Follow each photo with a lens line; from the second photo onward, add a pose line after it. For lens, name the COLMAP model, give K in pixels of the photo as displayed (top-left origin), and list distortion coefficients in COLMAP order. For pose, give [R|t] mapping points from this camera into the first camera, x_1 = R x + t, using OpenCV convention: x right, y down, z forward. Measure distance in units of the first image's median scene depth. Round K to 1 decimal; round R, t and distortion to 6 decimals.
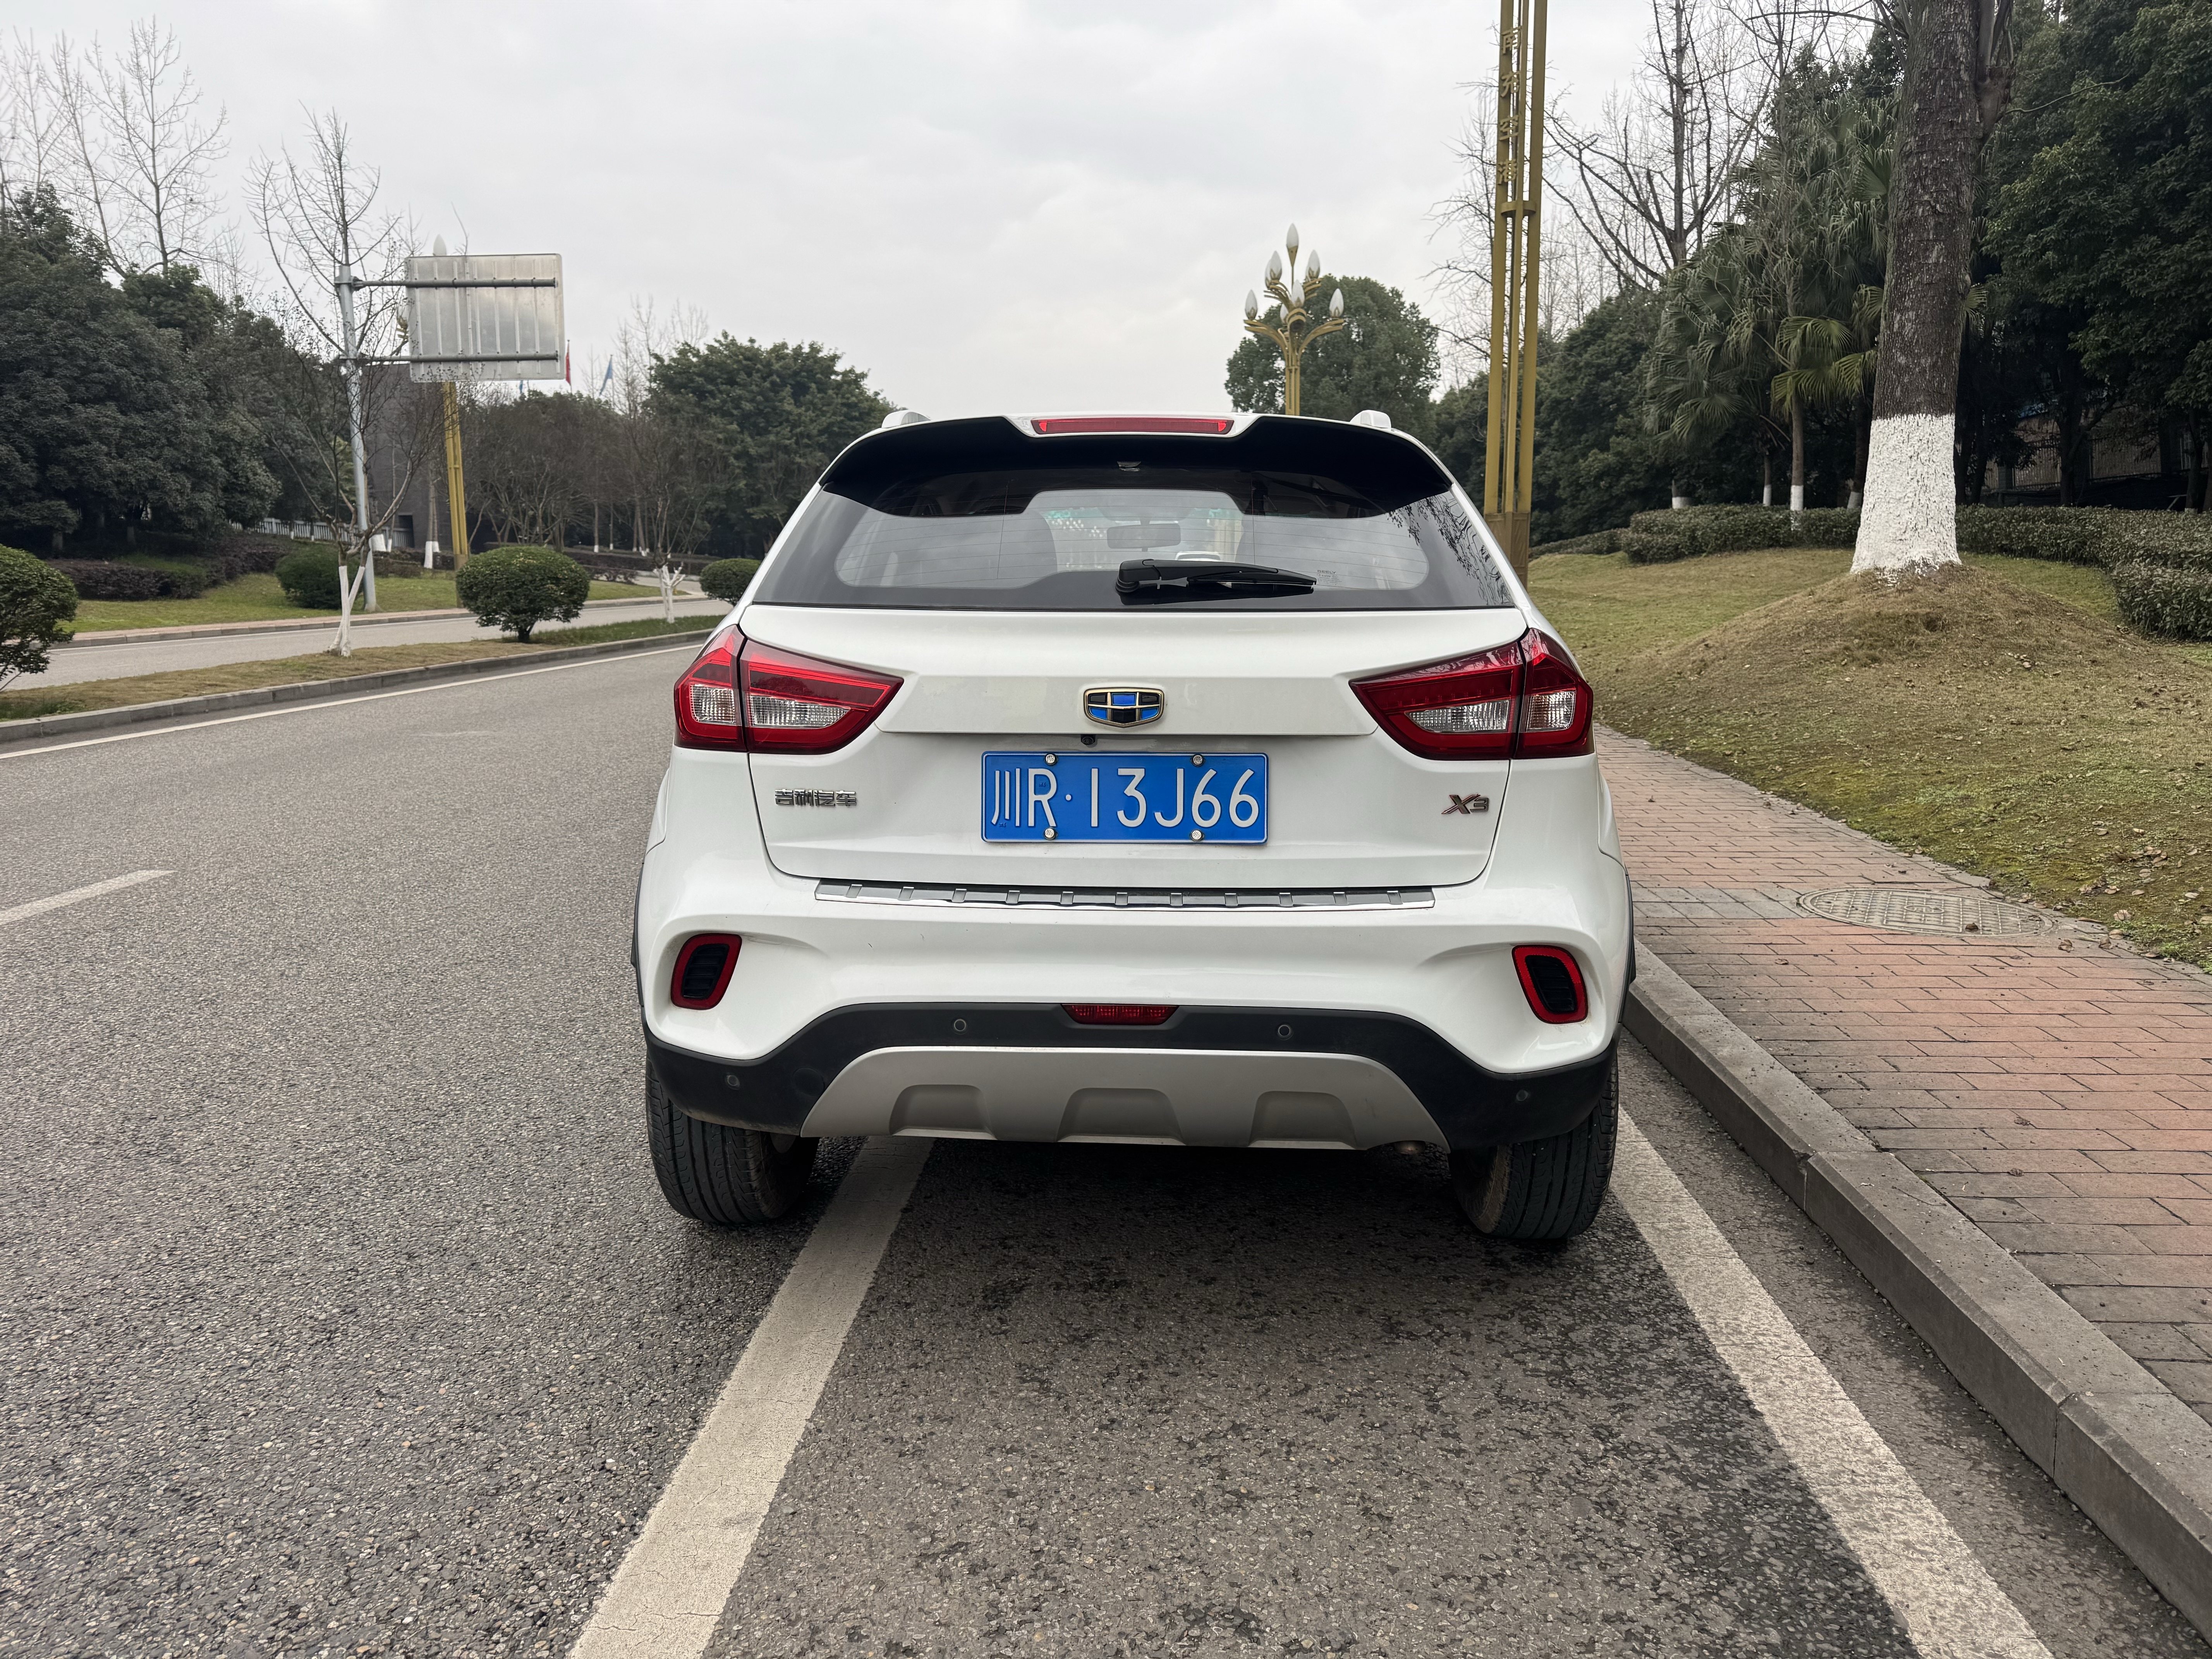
lens RADIAL K [[1556.5, 0, 1106.5], [0, 1556.5, 826.7], [0, 0, 1]] dist [0.037811, -0.040122]
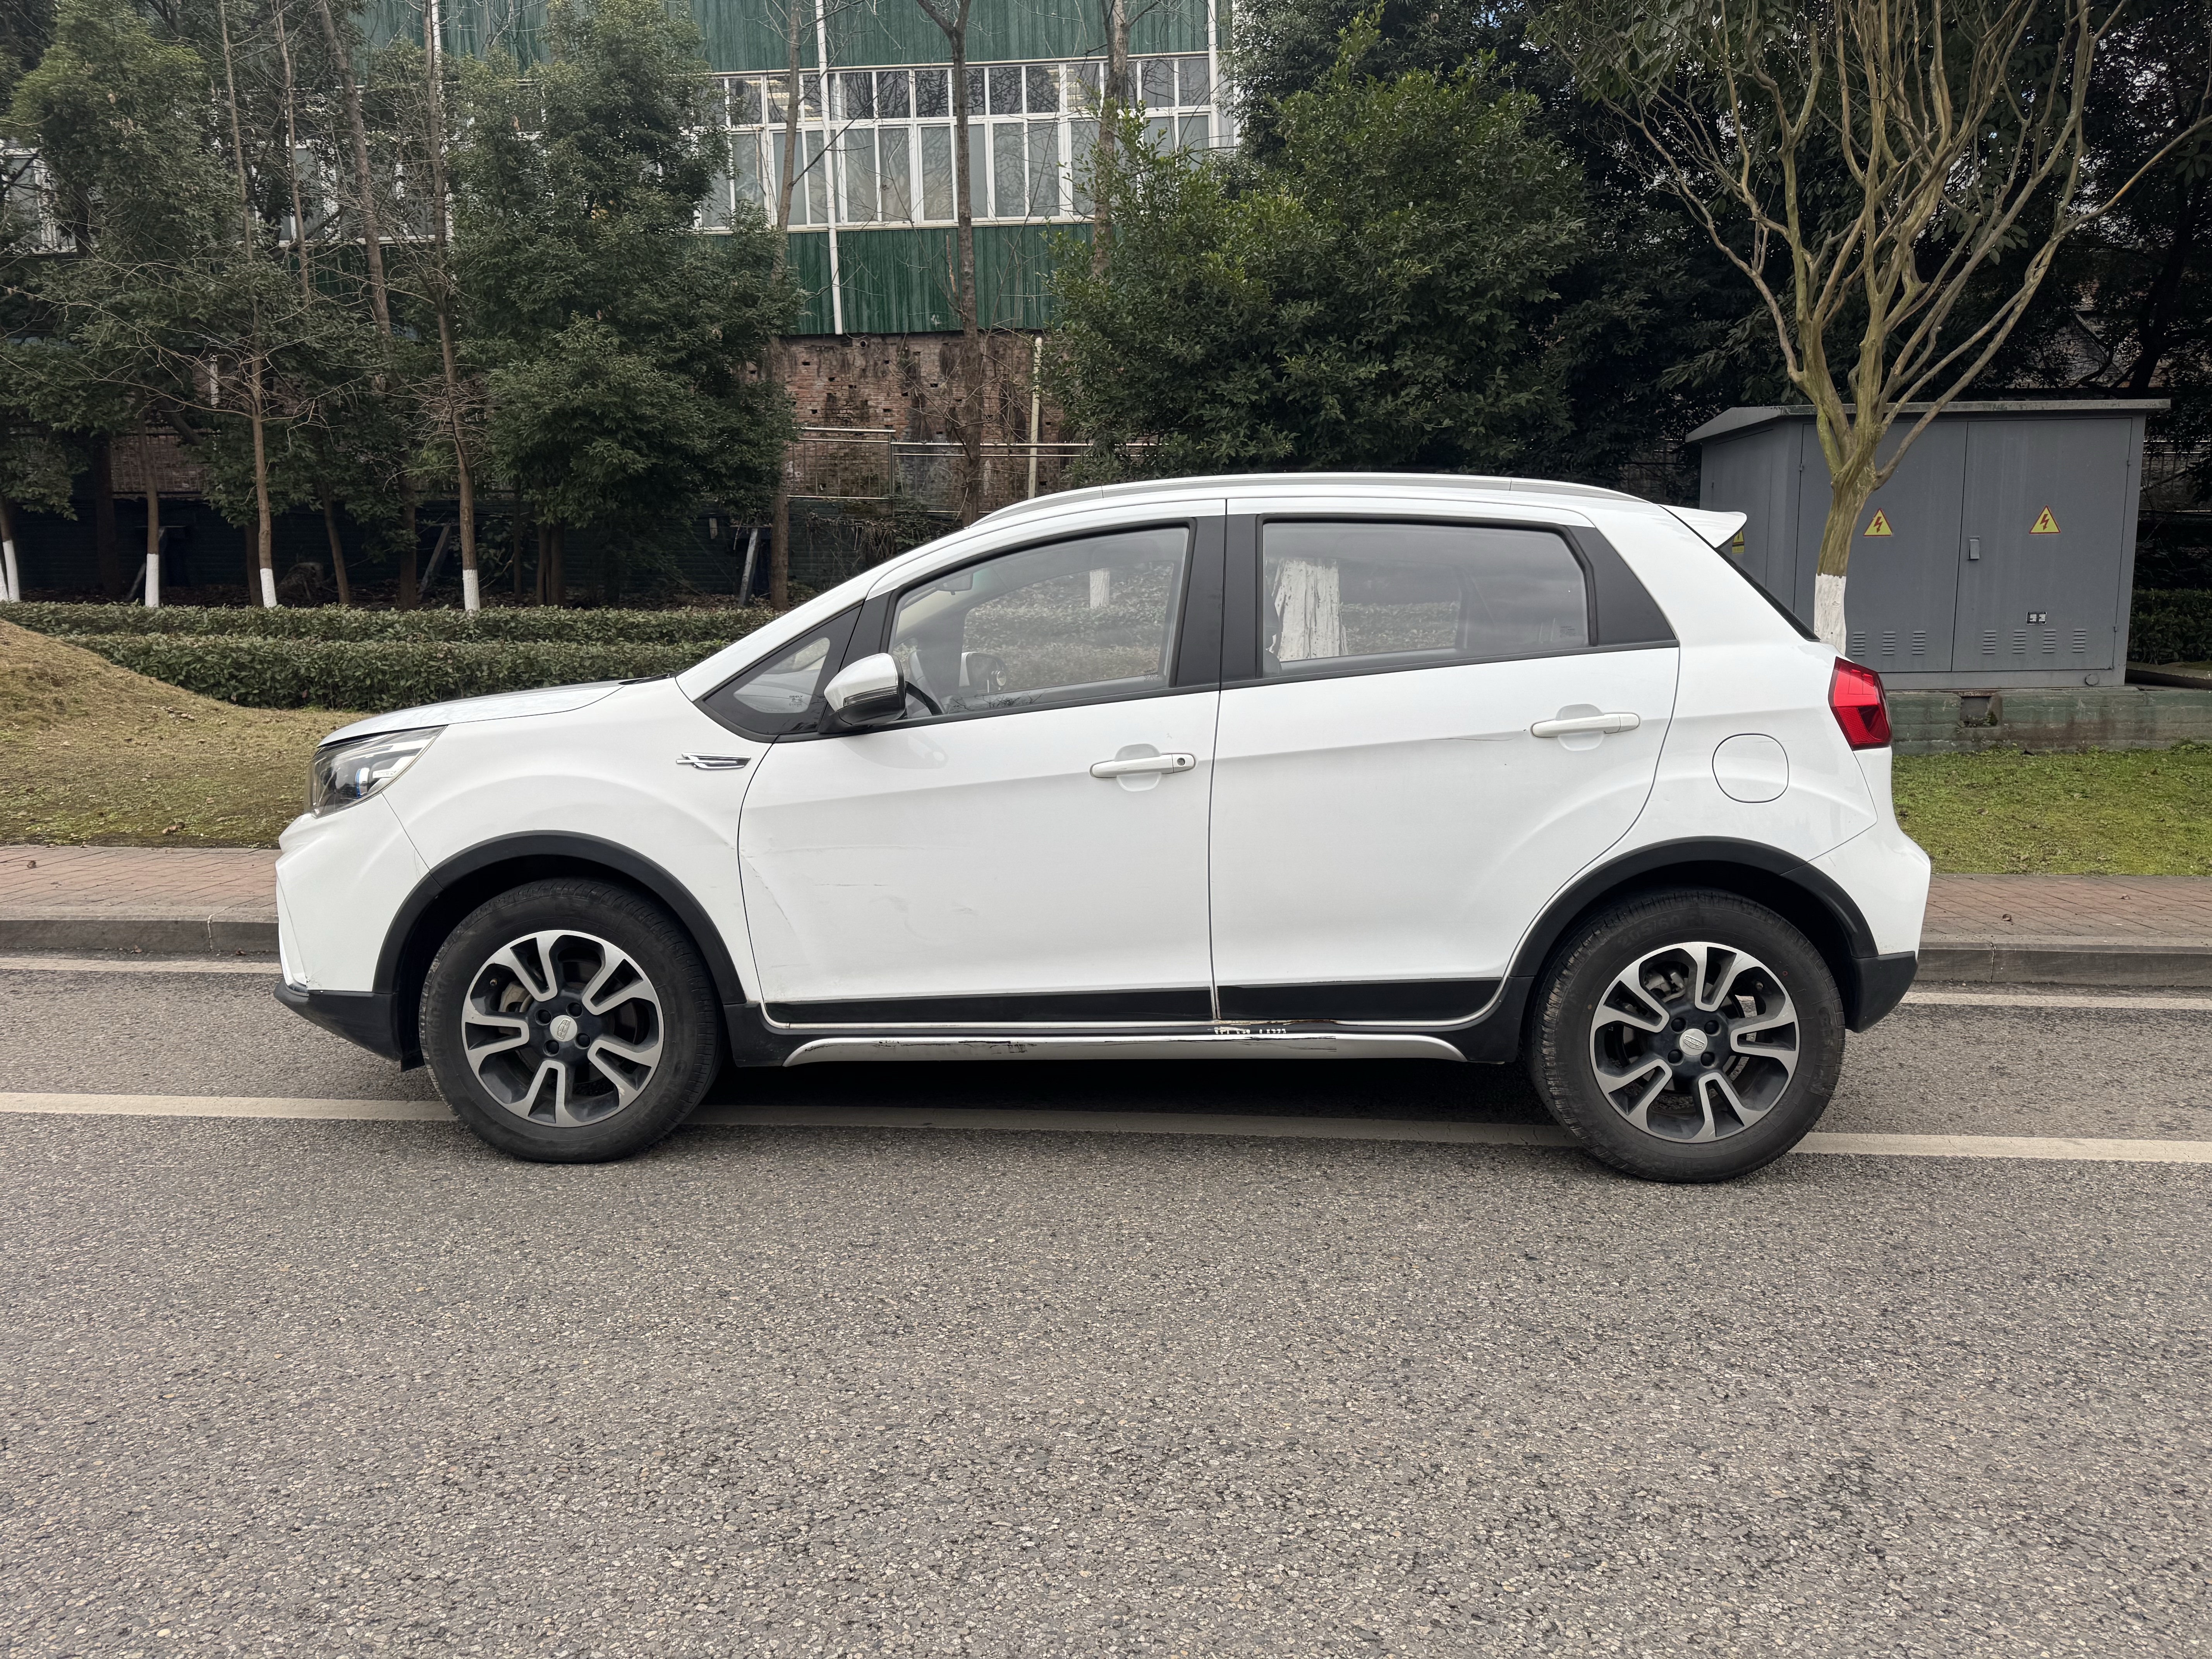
lens RADIAL K [[1556.5, 0, 1090.1], [0, 1556.5, 851.2], [0, 0, 1]] dist [0.037811, -0.040122]
pose [[-0.012023, -0.137976, 0.990363, -0.998932], [0.159620, 0.977469, 0.138117, -0.160214], [-0.987105, 0.159742, 0.010272, 1.039885]]
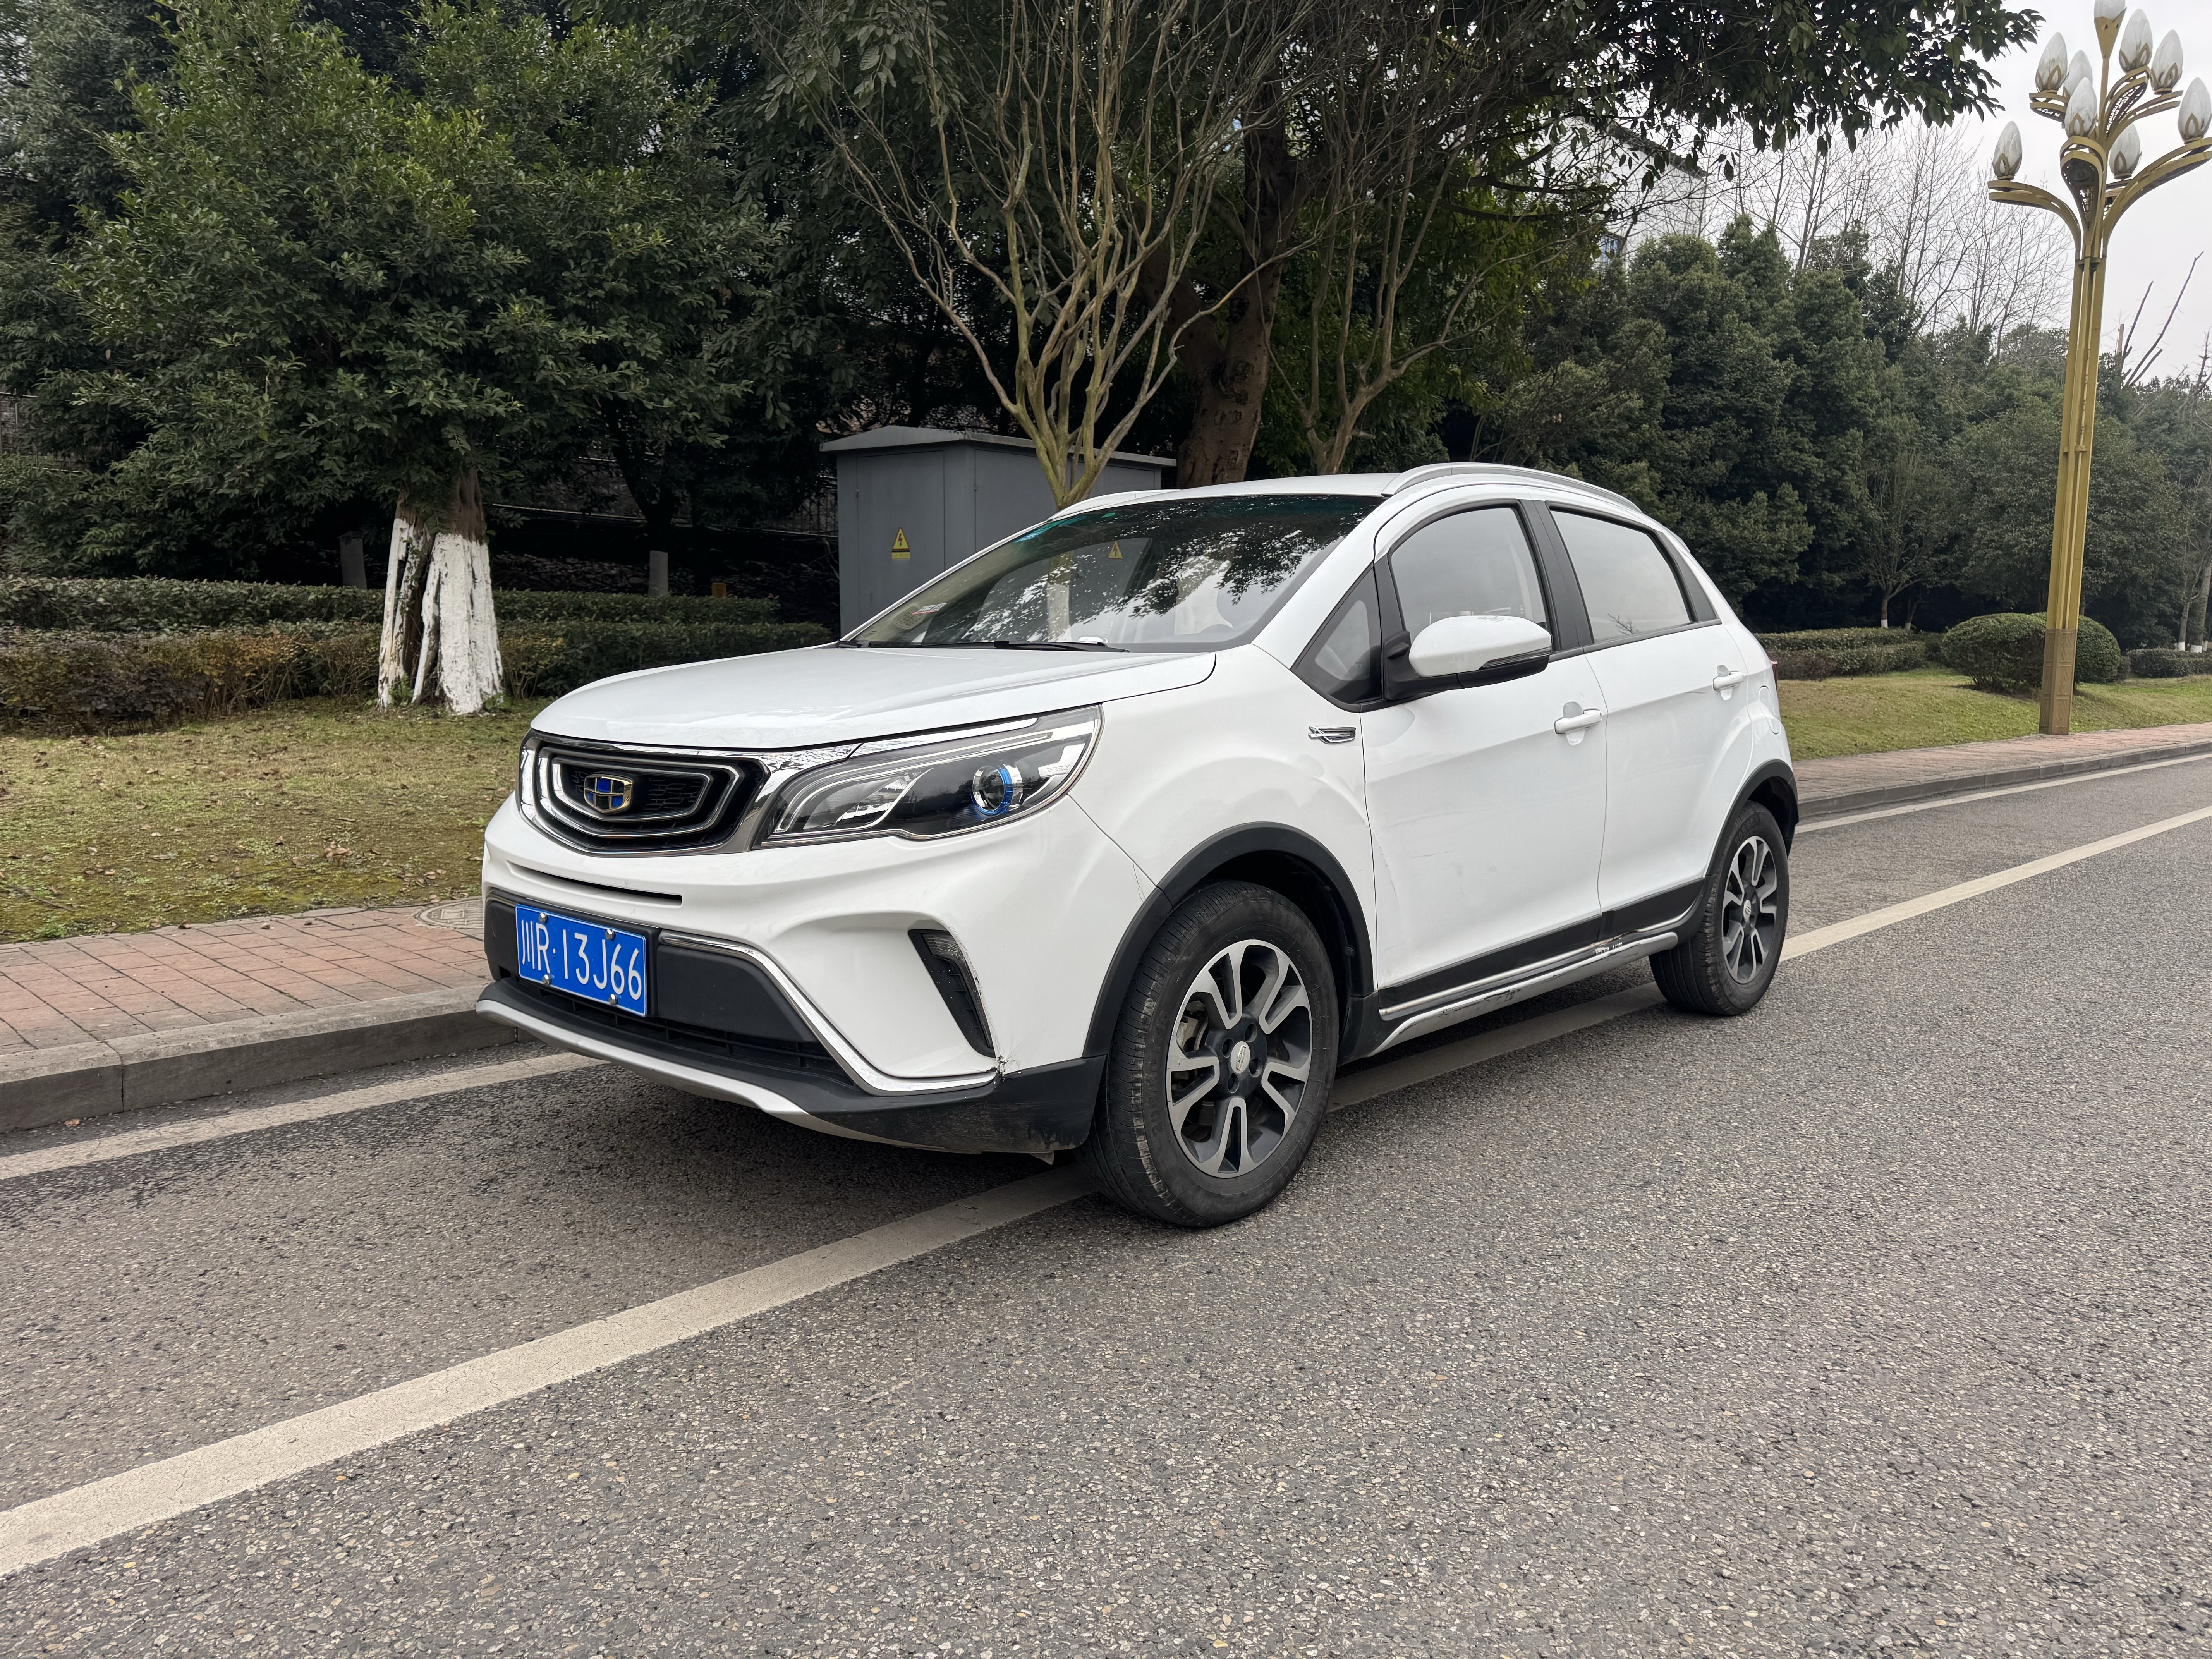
lens RADIAL K [[1556.5, 0, 1114.3], [0, 1556.5, 824.7], [0, 0, 1]] dist [0.037811, -0.040122]
pose [[-0.769645, -0.084274, 0.632886, -0.560295], [0.088008, 0.967786, 0.235894, -0.271014], [-0.632378, 0.237253, -0.737434, 1.888630]]
